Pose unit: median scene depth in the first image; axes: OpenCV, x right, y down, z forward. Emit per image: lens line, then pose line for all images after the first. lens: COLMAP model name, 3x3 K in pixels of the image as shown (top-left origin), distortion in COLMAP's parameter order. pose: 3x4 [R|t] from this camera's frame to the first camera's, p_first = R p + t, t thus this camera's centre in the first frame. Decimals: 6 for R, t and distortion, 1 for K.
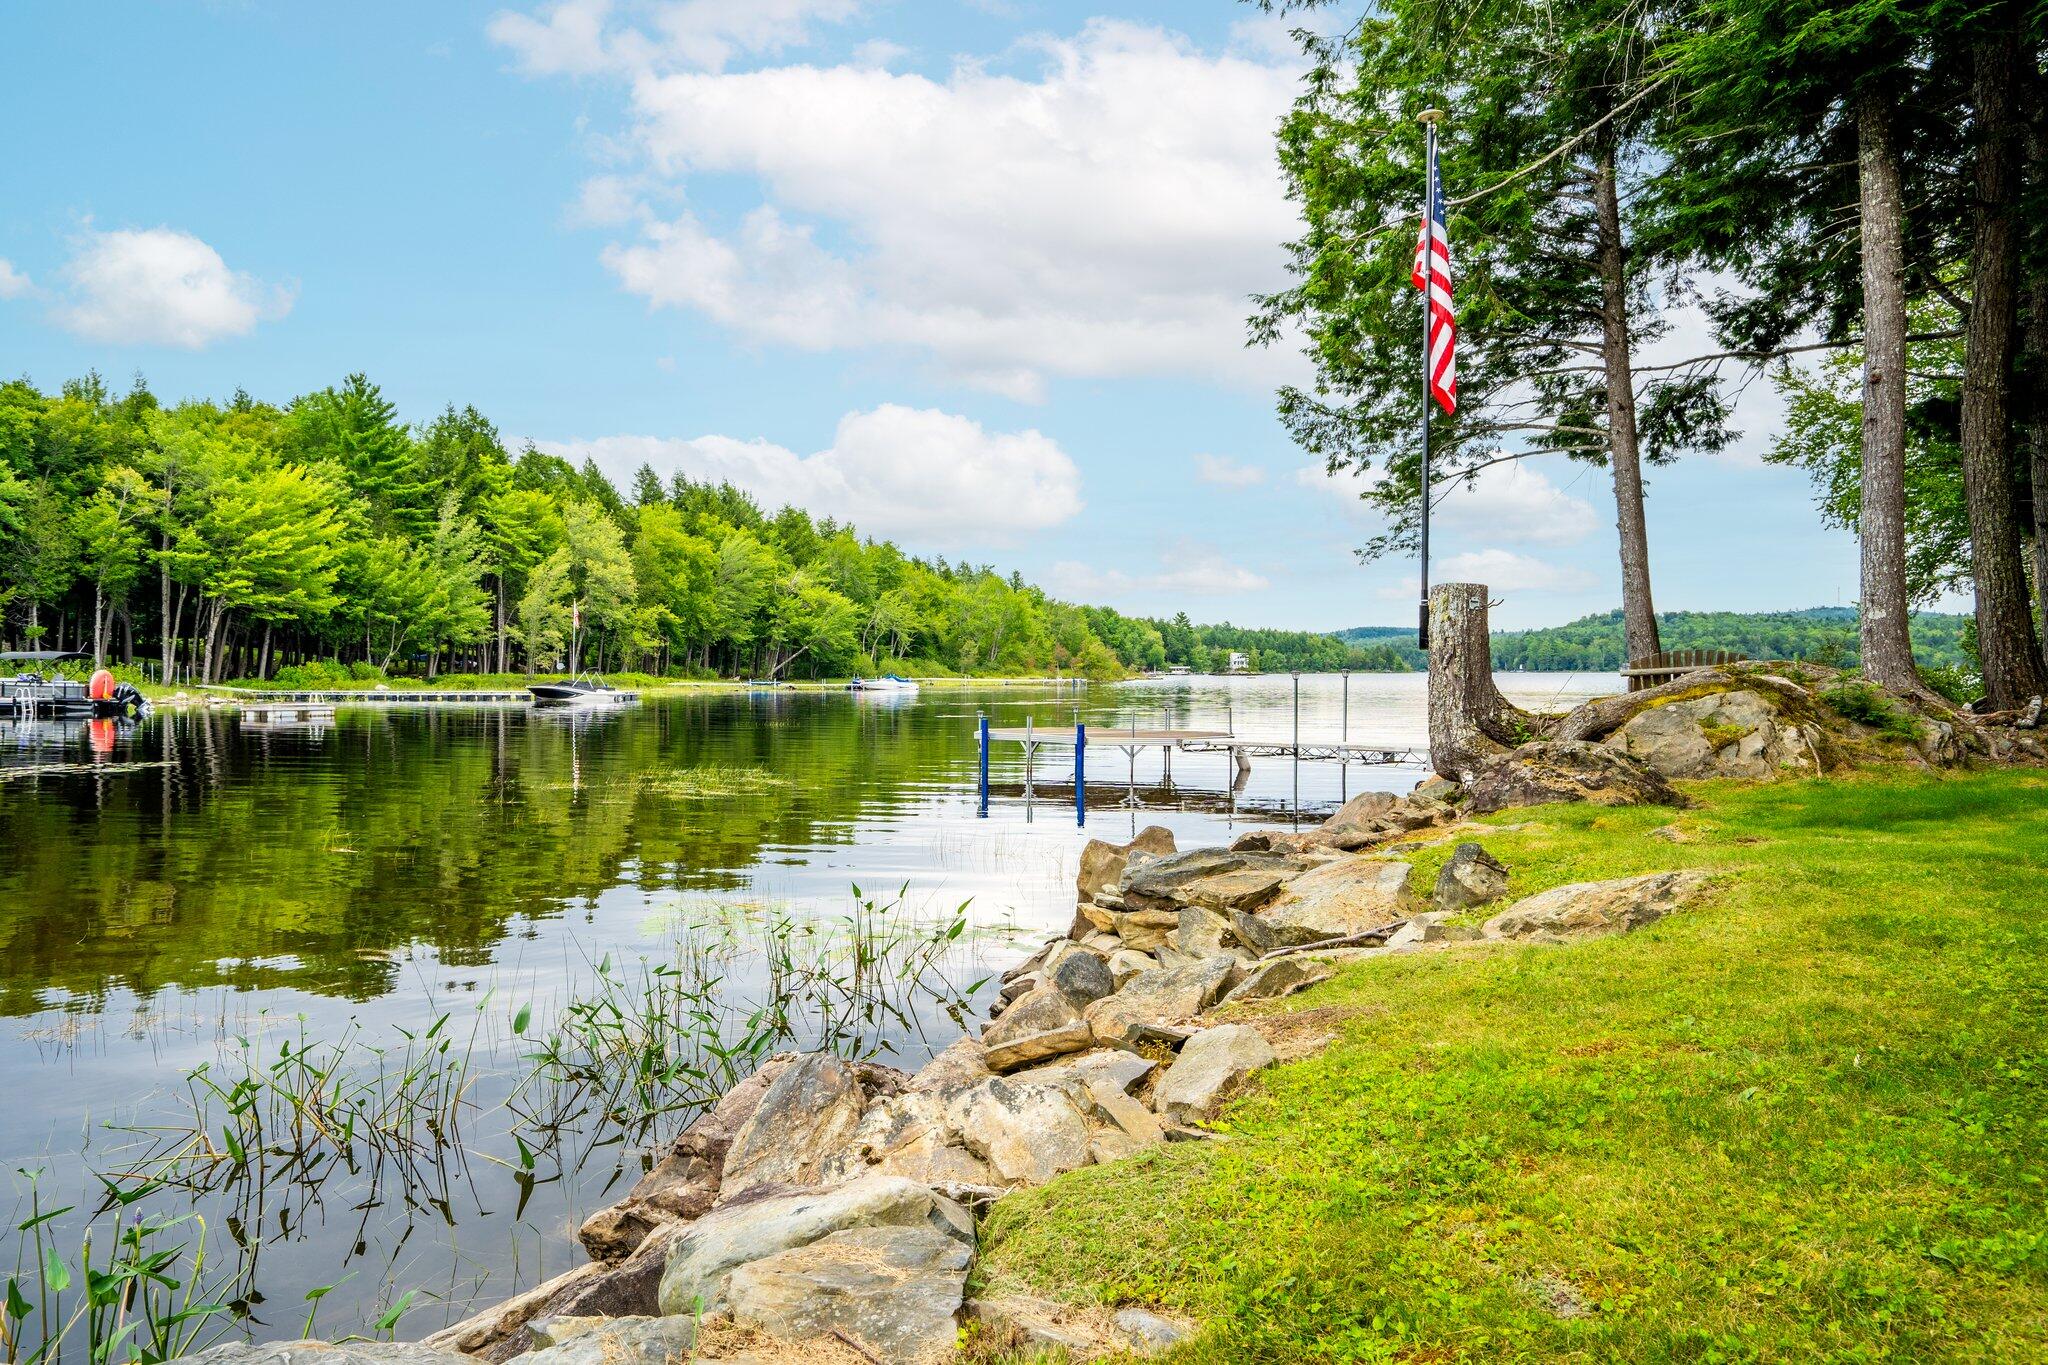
lens RADIAL K [[1394.6, 0, 1032.7], [0, 1394.6, 677.3], [0, 0, 1]] dist [-0.005310, 0.022052]
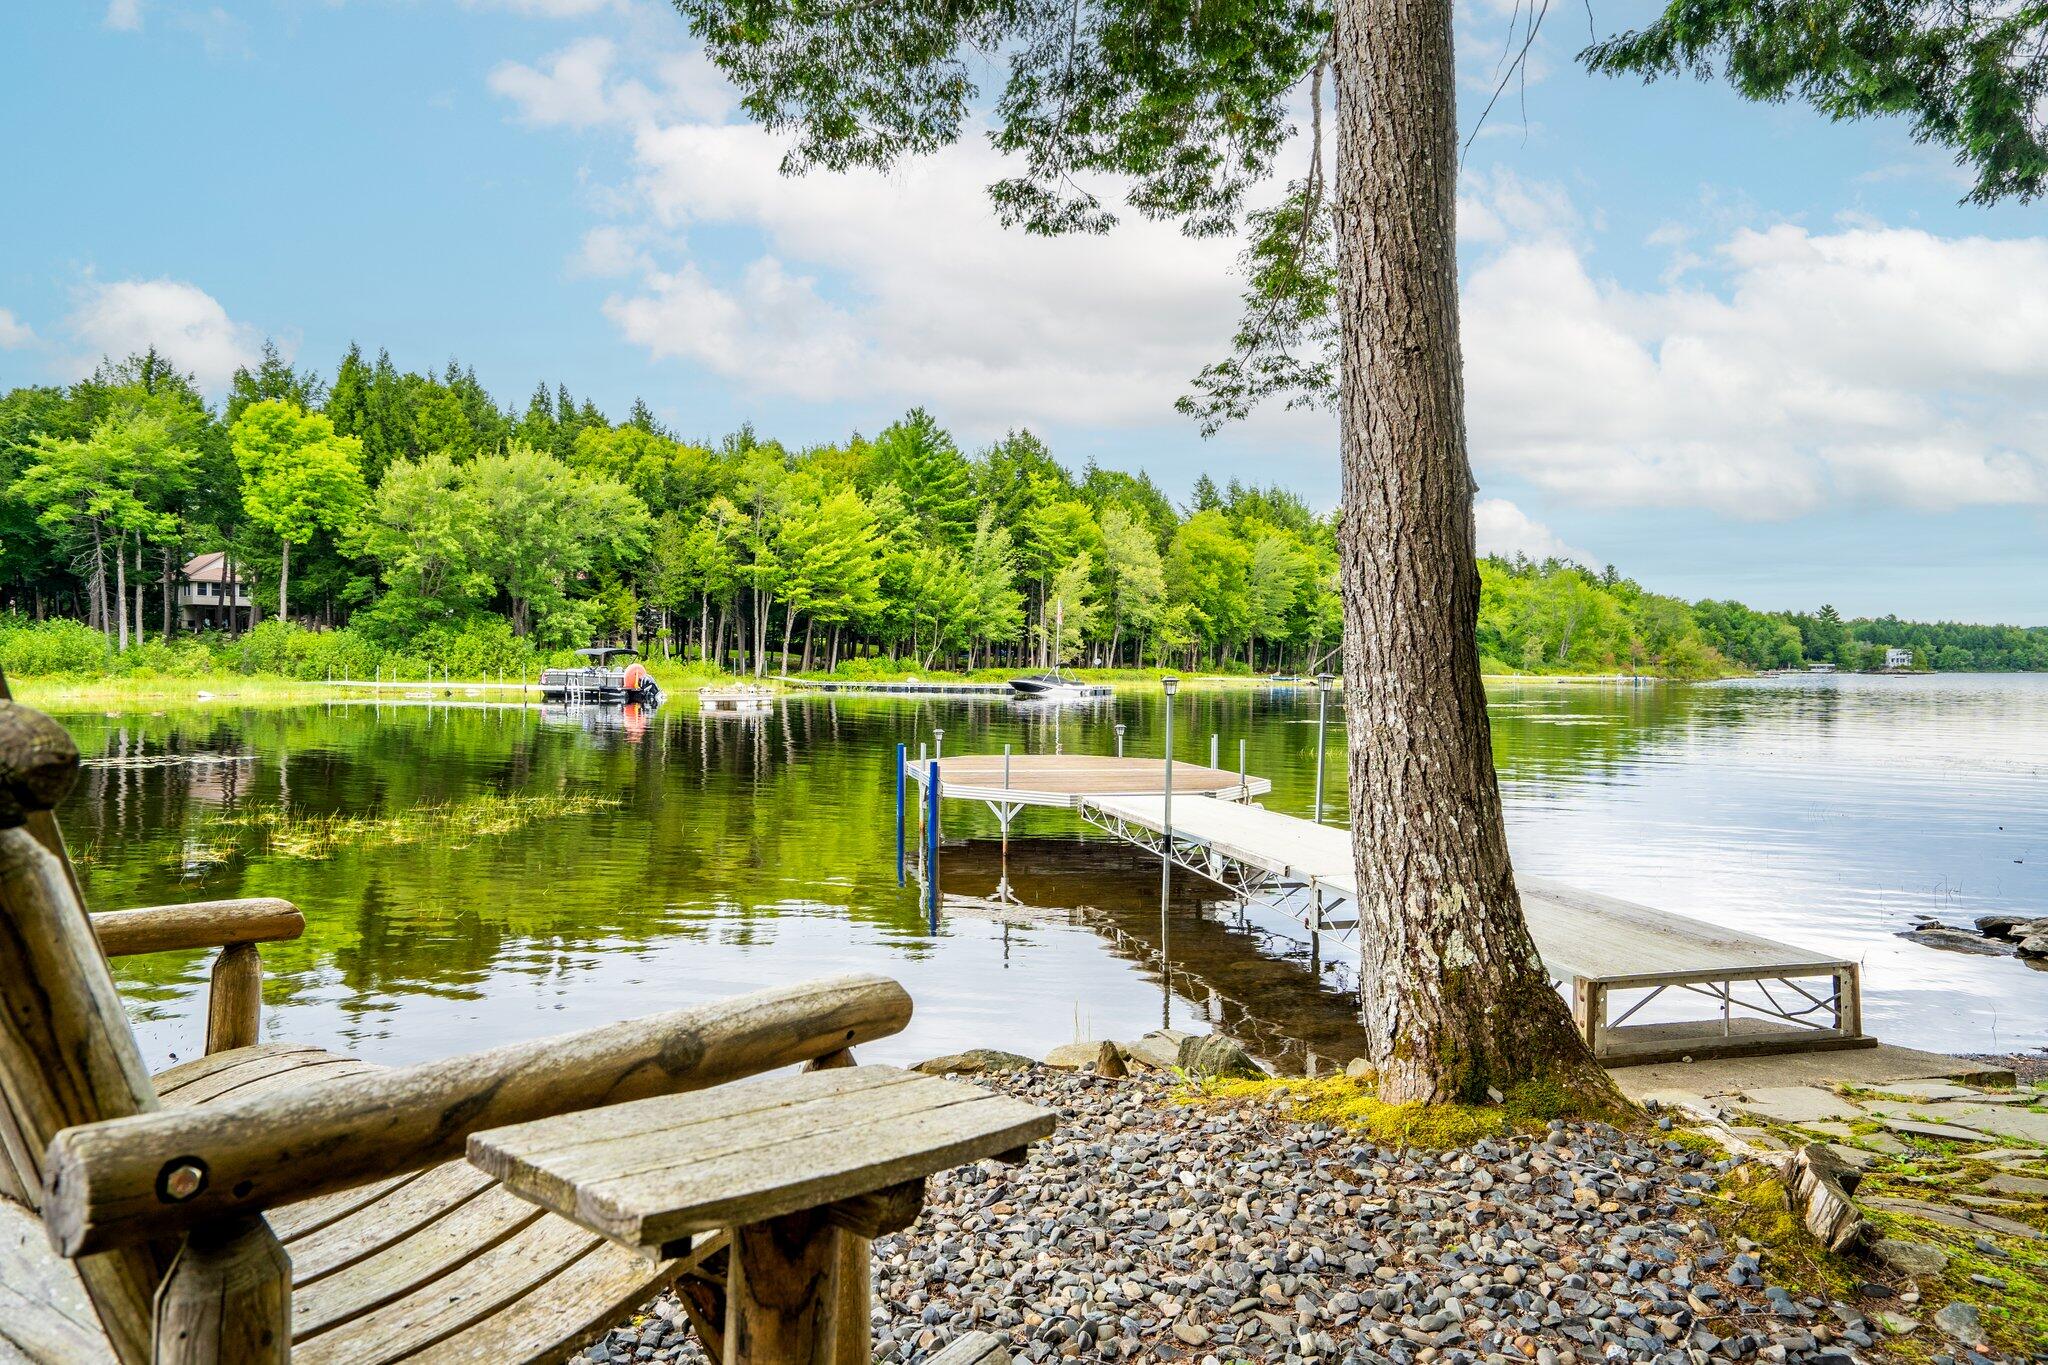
lens RADIAL K [[1266.2, 0, 988.3], [0, 1266.2, 683.2], [0, 0, 1]] dist [-0.009878, 0.002850]
pose [[0.883011, 0.010805, -0.469228, 0.057732], [-0.006819, 0.999925, 0.010193, -0.000756], [0.469303, -0.005801, 0.883018, 0.095763]]
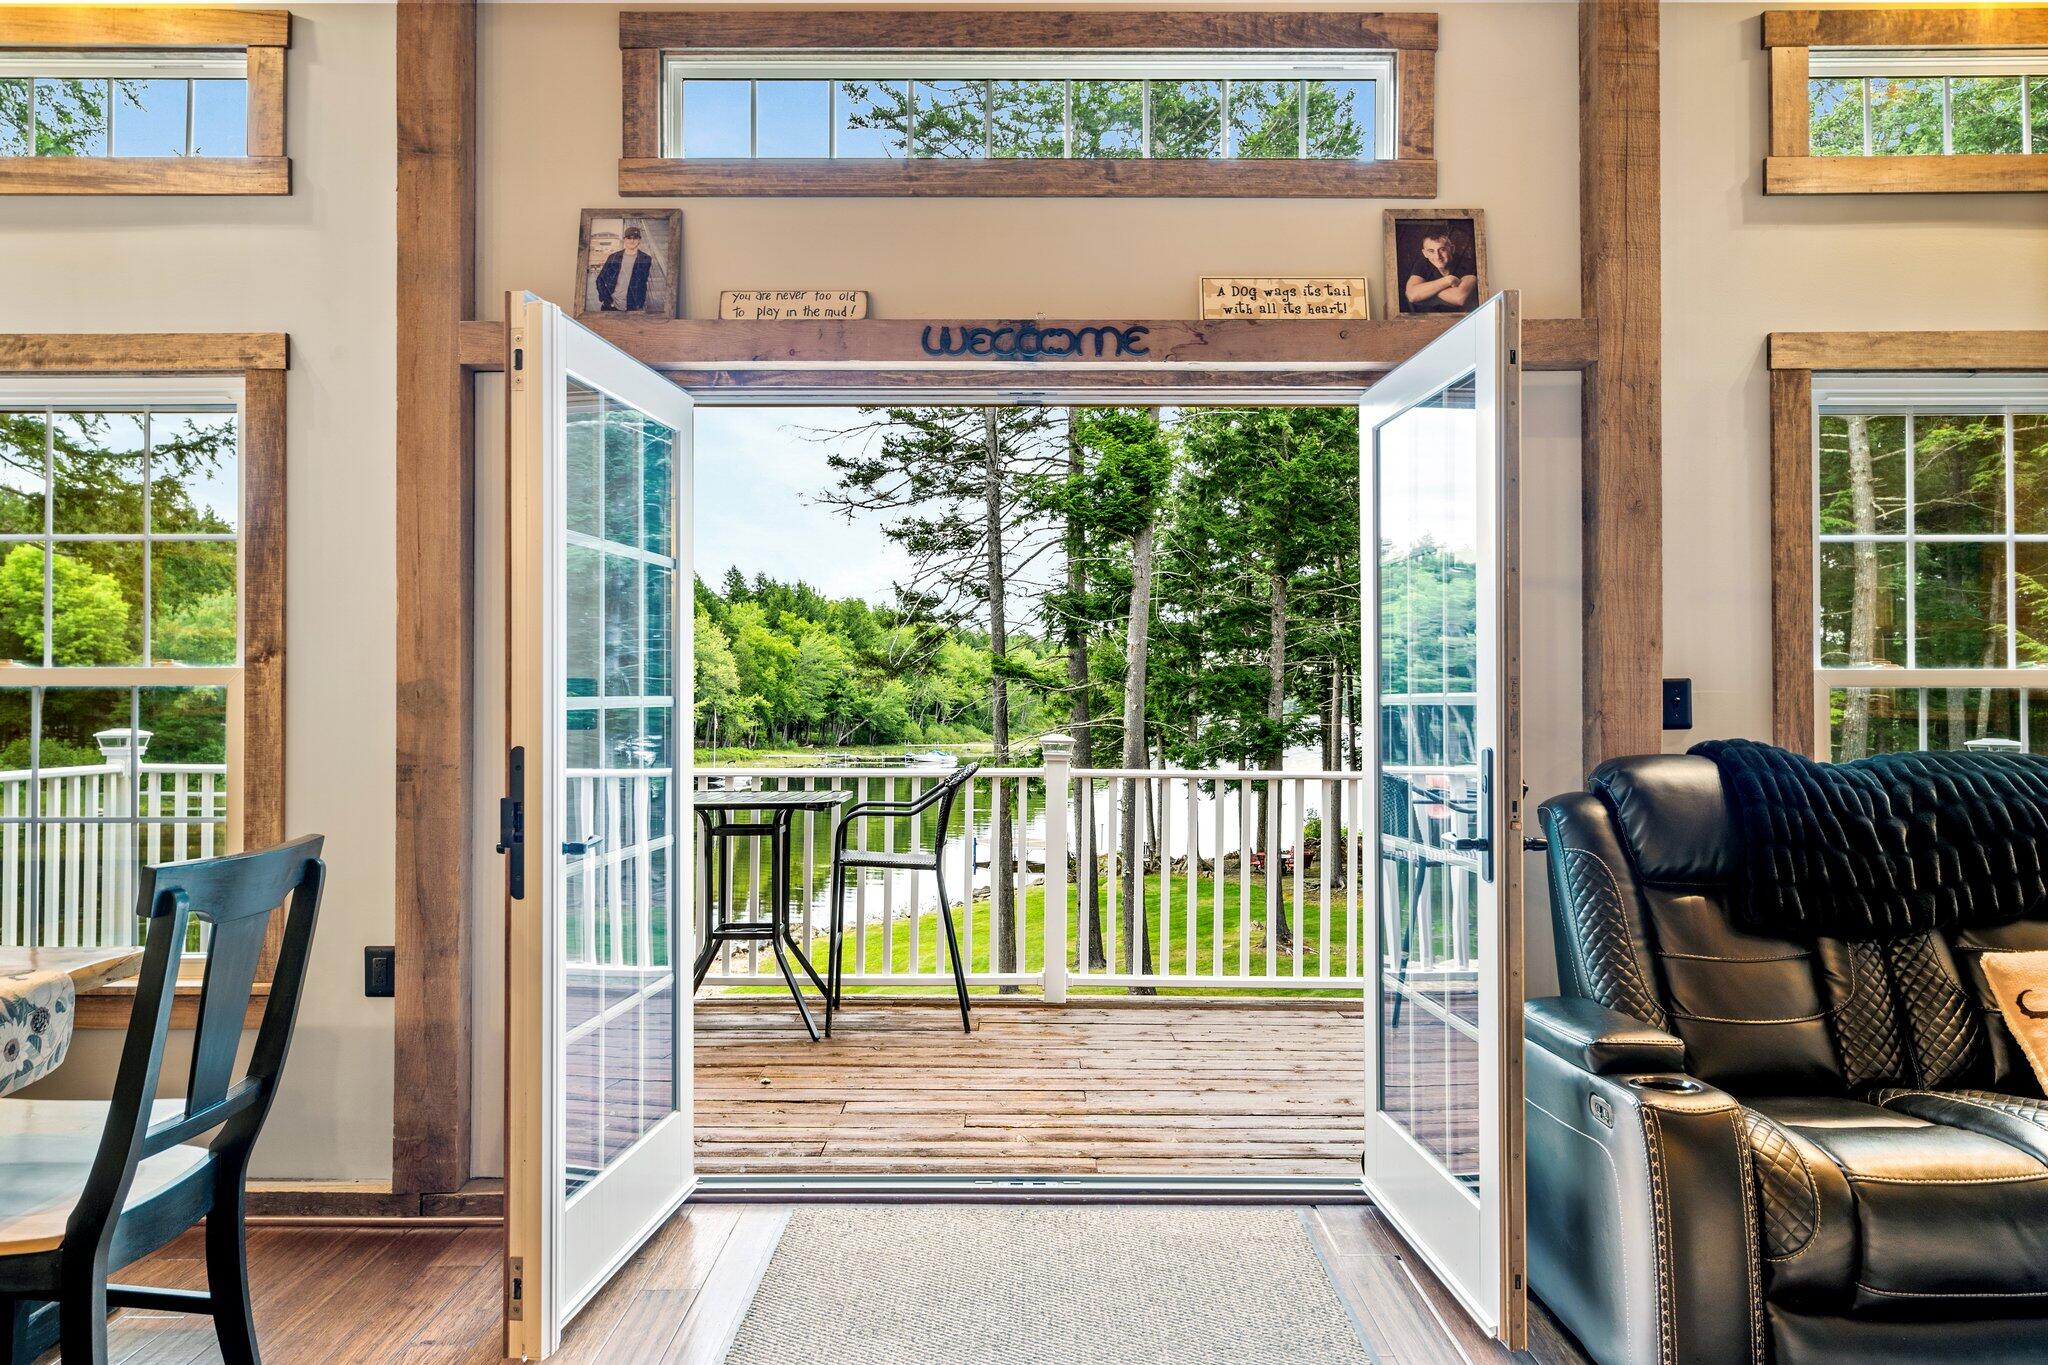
lens RADIAL K [[1394.6, 0, 1015.8], [0, 1394.6, 688.5], [0, 0, 1]] dist [-0.005310, 0.022052]
pose [[0.999100, -0.001708, -0.042374, 0.028690], [0.000928, 0.999830, -0.018426, -0.039134], [0.042398, 0.018371, 0.998932, -0.312891]]
